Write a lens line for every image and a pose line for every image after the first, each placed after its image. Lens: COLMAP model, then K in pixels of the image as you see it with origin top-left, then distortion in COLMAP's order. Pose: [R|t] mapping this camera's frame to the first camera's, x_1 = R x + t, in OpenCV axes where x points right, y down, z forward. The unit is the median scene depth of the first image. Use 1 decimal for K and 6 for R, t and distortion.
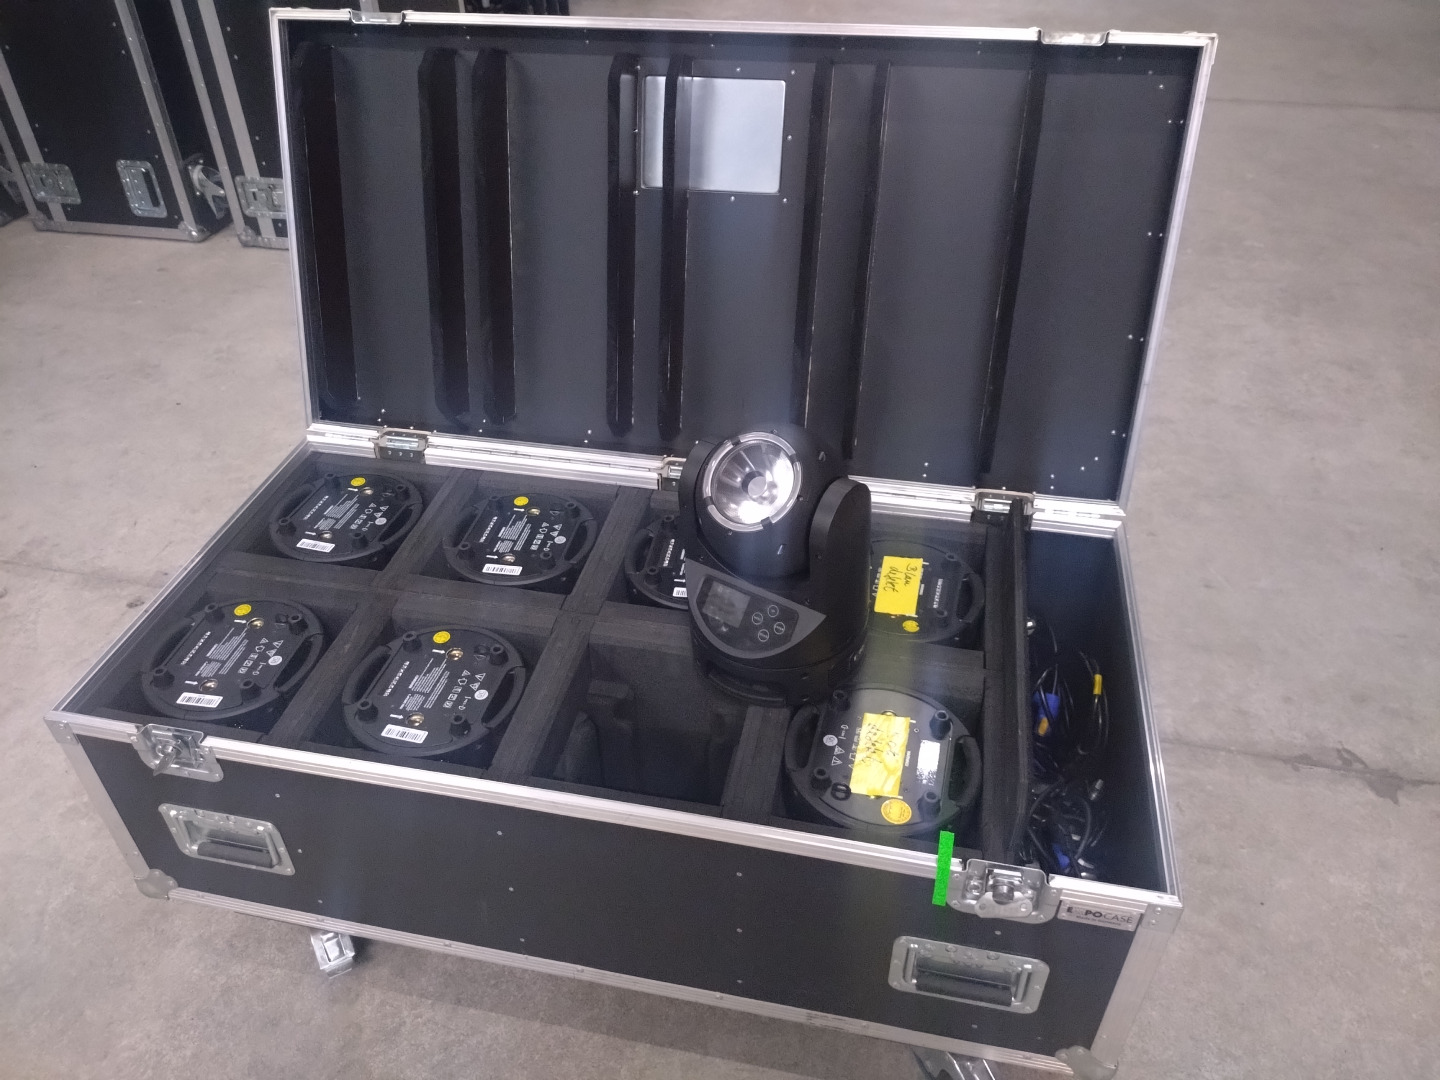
lens RADIAL K [[1088.6, 0, 715.2], [0, 1088.6, 531.7], [0, 0, 1]] dist [-0.012712, -0.006717]
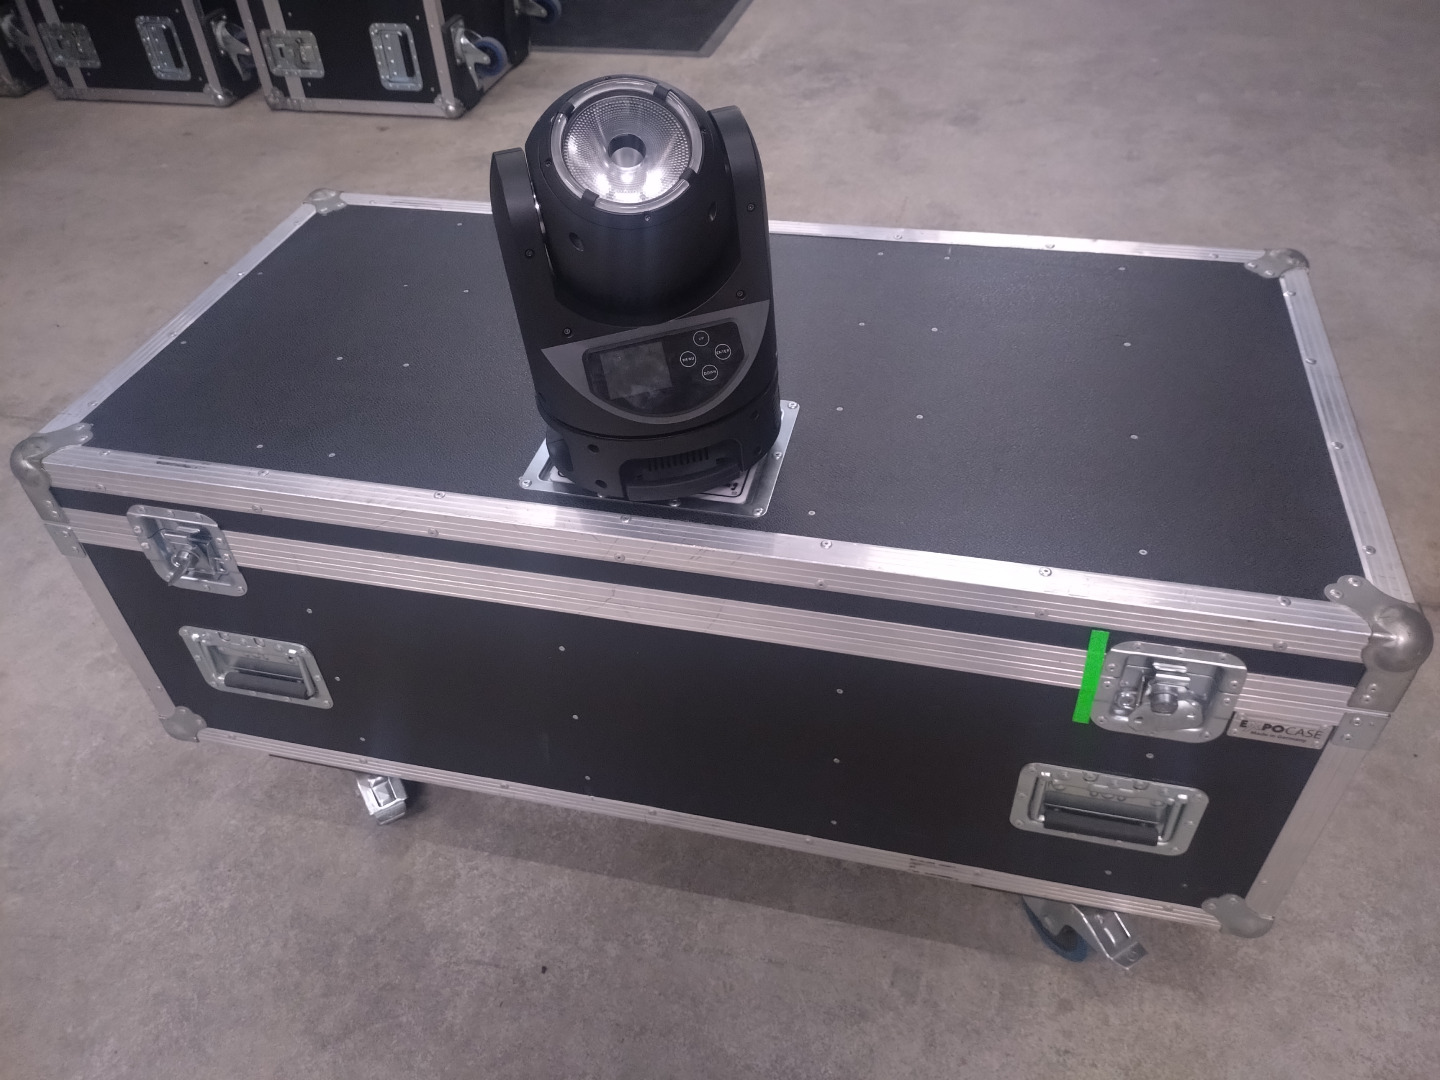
lens RADIAL K [[1088.6, 0, 723.1], [0, 1088.6, 549.4], [0, 0, 1]] dist [-0.012712, -0.006717]
pose [[0.999425, -0.001068, -0.033898, -0.033066], [0.003970, 0.996318, 0.085640, 0.102258], [0.033682, -0.085725, 0.995749, 0.120063]]
